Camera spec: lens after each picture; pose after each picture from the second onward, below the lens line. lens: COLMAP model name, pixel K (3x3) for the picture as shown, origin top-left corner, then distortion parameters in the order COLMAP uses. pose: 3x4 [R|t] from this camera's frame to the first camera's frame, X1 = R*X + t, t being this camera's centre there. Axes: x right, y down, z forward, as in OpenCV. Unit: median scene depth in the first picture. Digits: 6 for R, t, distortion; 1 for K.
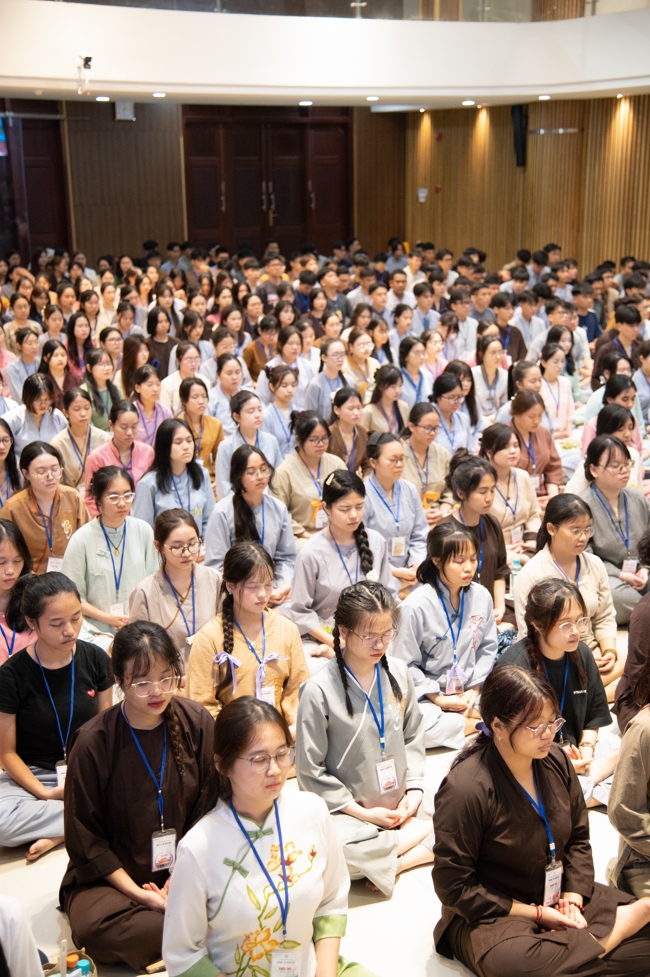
lens RADIAL K [[1394.4, 0, 330.2], [0, 1394.4, 487.8], [0, 0, 1]] dist [0.206412, 0.000000]
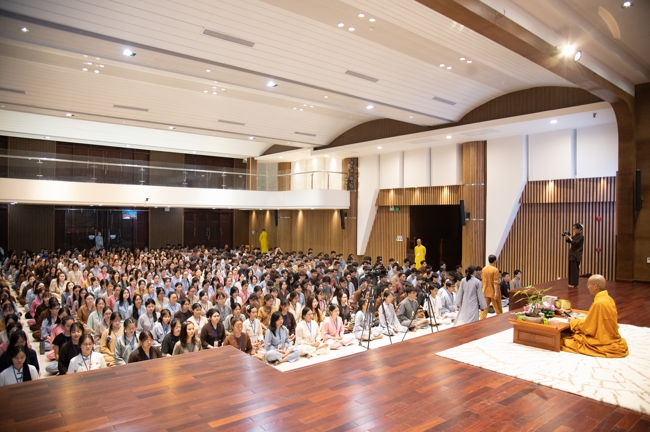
lens RADIAL K [[454.1, 0, 320.4], [0, 454.1, 216.9], [0, 0, 1]] dist [-0.000493, 0.009431]
pose [[0.993373, 0.025932, 0.111972, 0.496221], [0.000003, 0.974209, -0.225647, 0.079644], [-0.114936, 0.224152, 0.967753, -0.728959]]
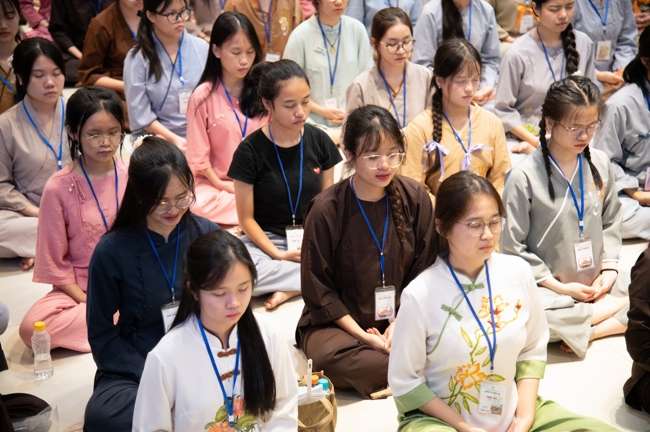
lens RADIAL K [[1433.1, 0, 340.5], [0, 1433.1, 222.0], [0, 0, 1]] dist [0.639220, 0.000000]
pose [[0.992223, 0.040709, -0.117629, -0.015094], [-0.022293, 0.987846, 0.153830, 0.008403], [0.122461, -0.150011, 0.981071, -0.132619]]
